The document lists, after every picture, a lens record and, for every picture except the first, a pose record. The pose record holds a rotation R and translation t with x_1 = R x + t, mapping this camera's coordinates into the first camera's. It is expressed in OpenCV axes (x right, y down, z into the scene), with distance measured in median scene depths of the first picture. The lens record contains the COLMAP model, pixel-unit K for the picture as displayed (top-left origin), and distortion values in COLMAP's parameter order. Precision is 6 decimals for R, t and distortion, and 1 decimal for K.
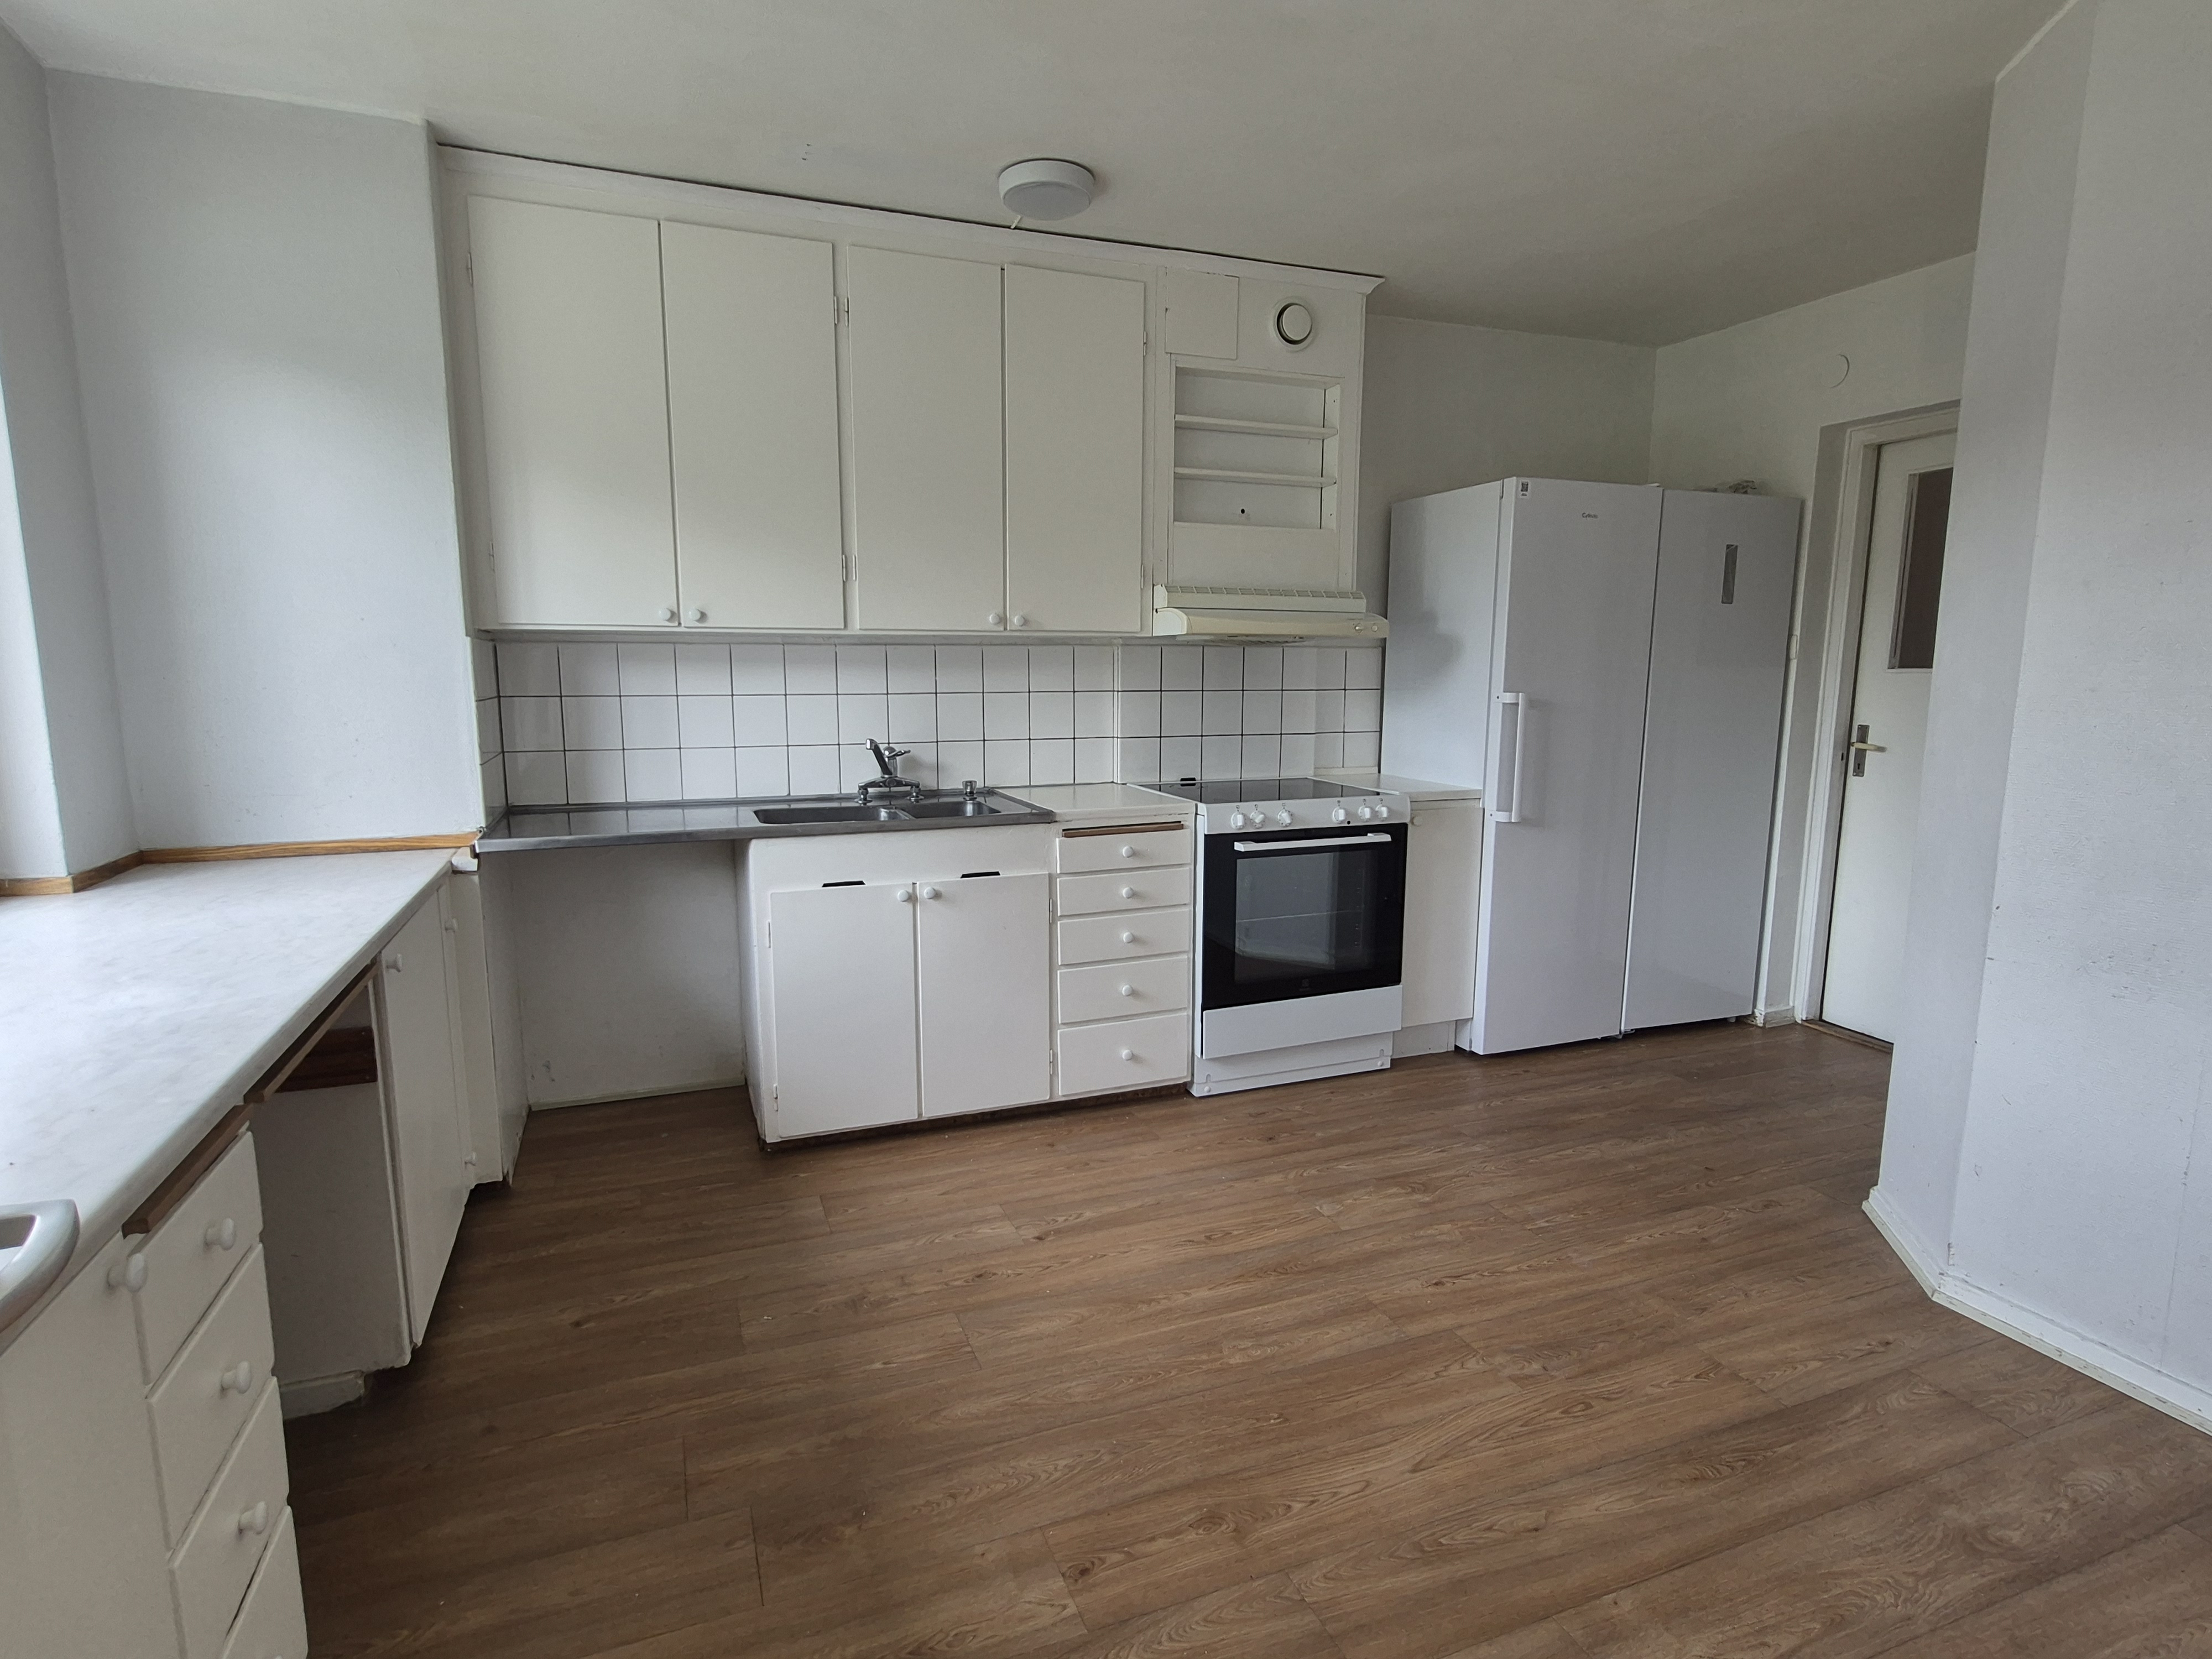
lens RADIAL K [[1188.9, 0, 1105.0], [0, 1188.9, 831.8], [0, 0, 1]] dist [-0.002650, -0.001420]
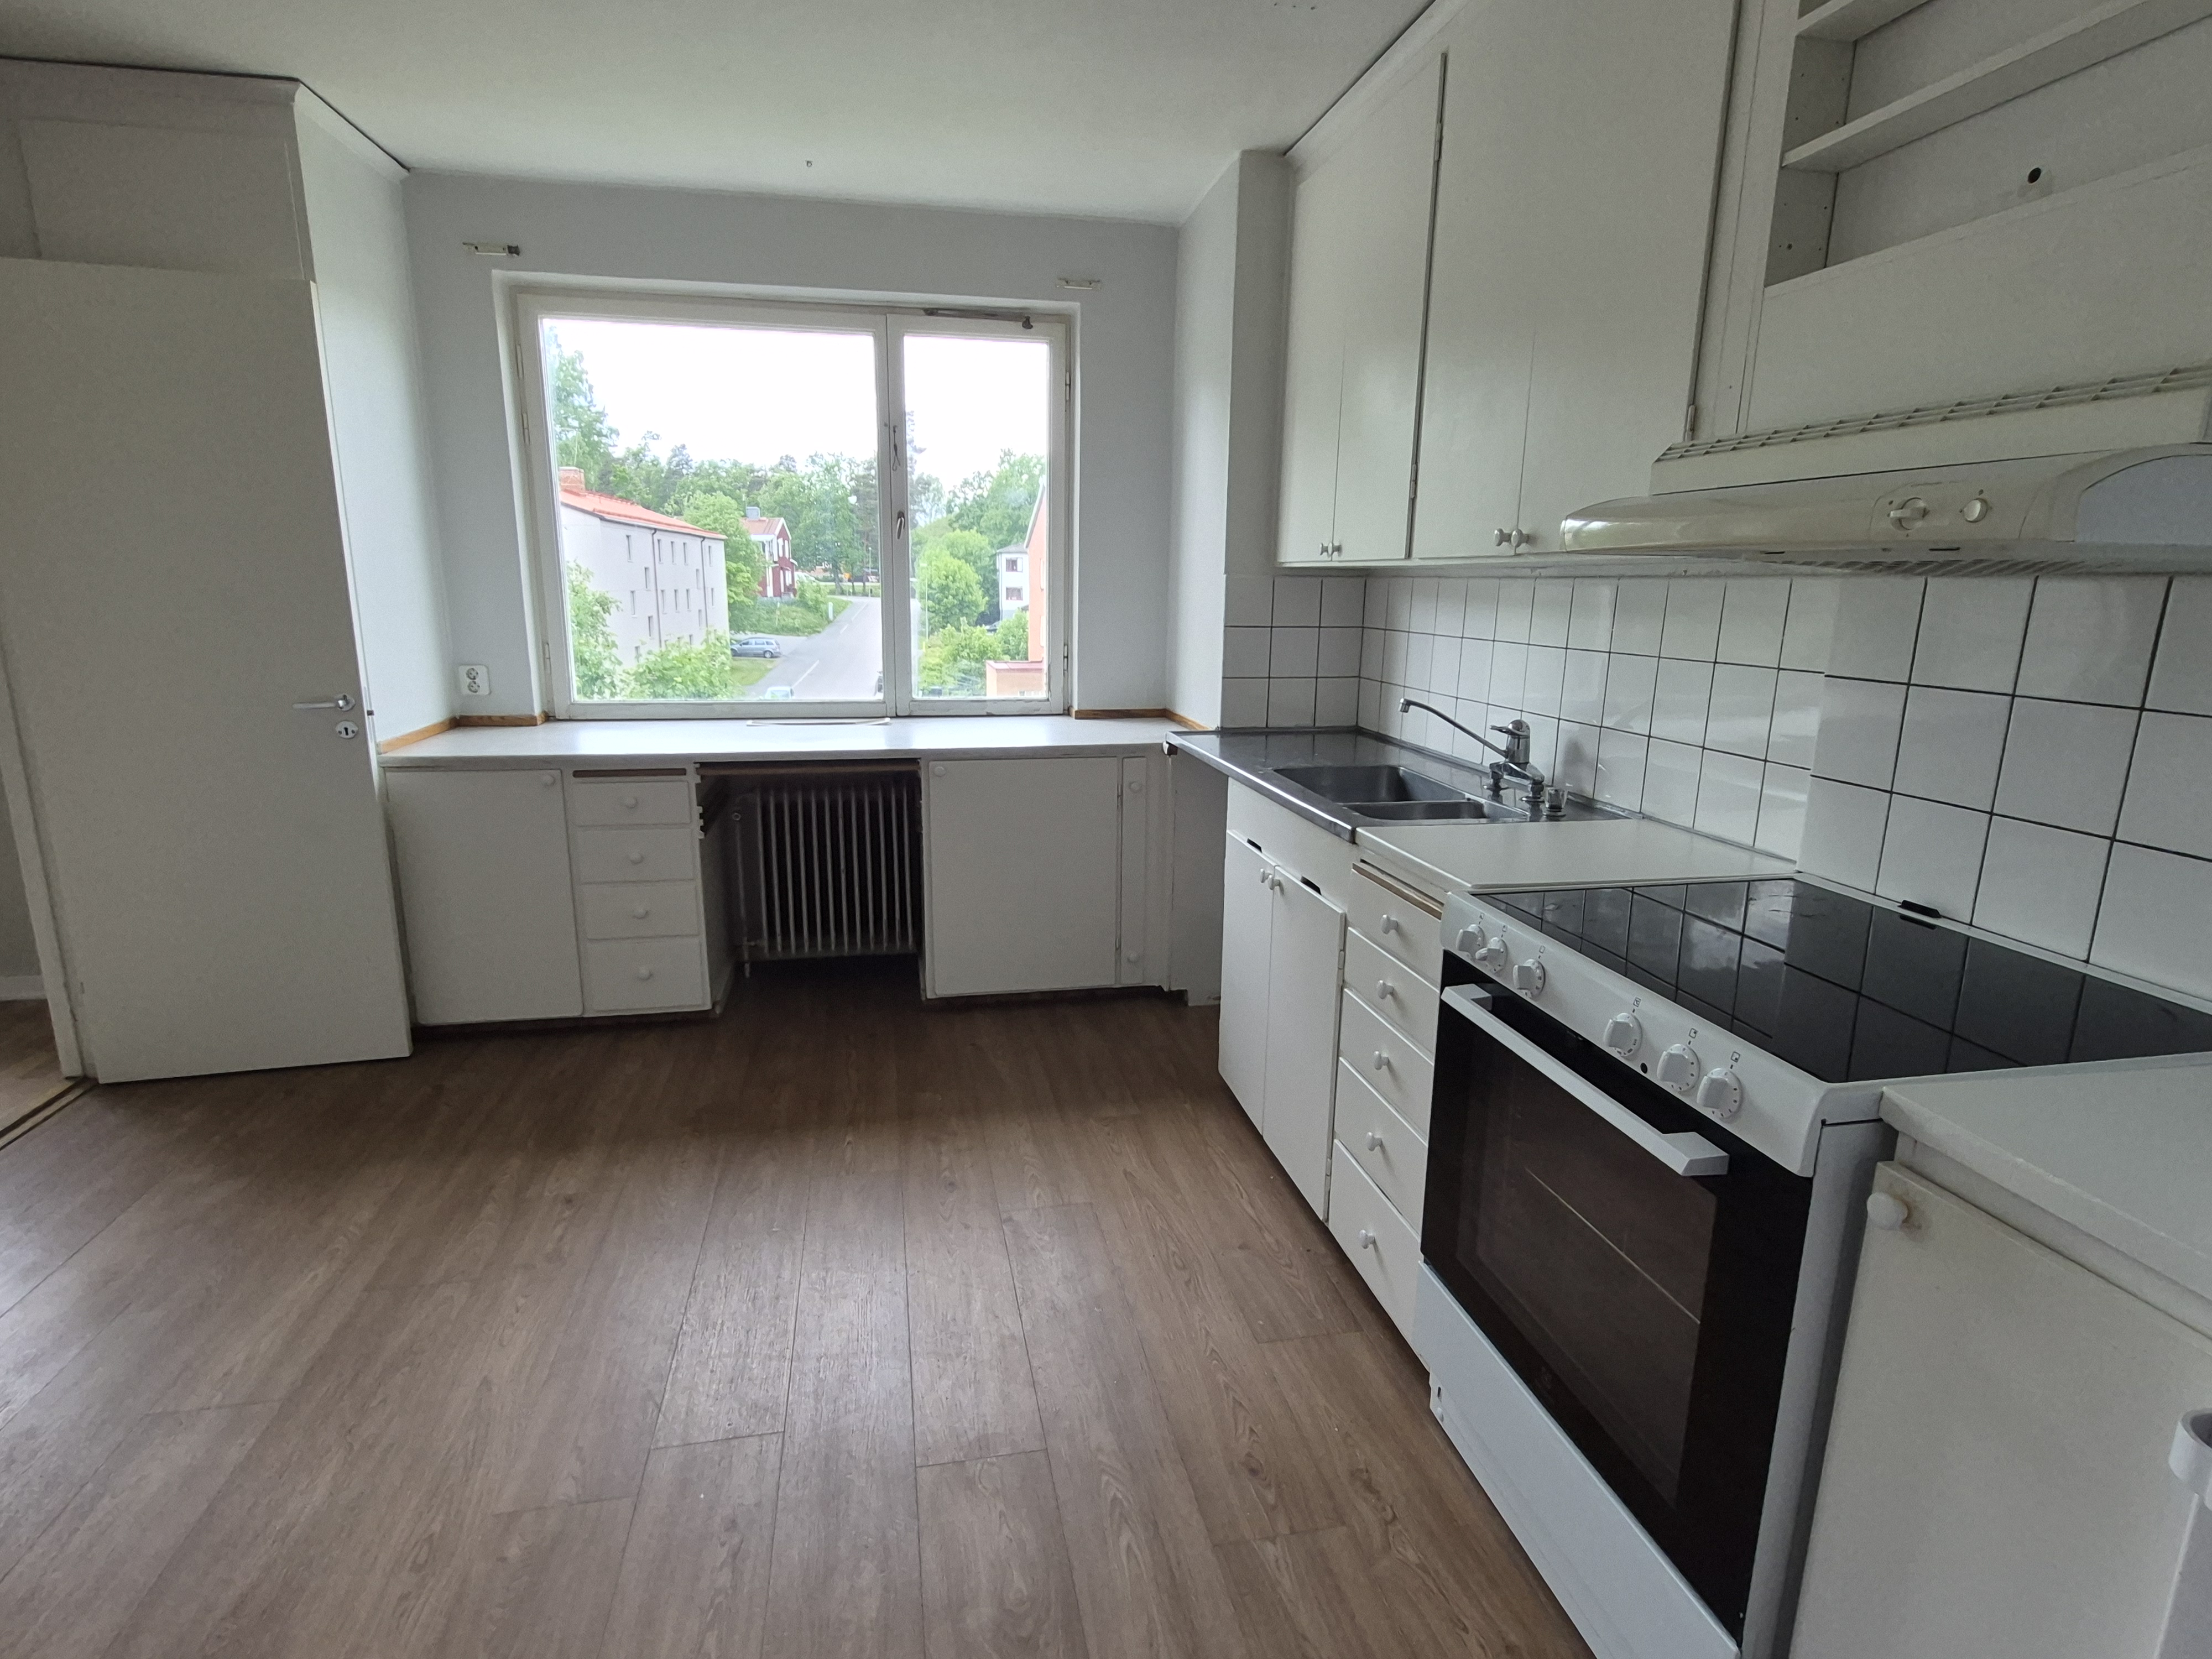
lens RADIAL K [[1188.9, 0, 1119.3], [0, 1188.9, 874.8], [0, 0, 1]] dist [-0.002650, -0.001420]
pose [[-0.214899, 0.233900, -0.948214, 0.672771], [-0.149707, 0.951534, 0.268648, -0.163837], [0.965094, 0.199686, -0.169467, 1.064524]]
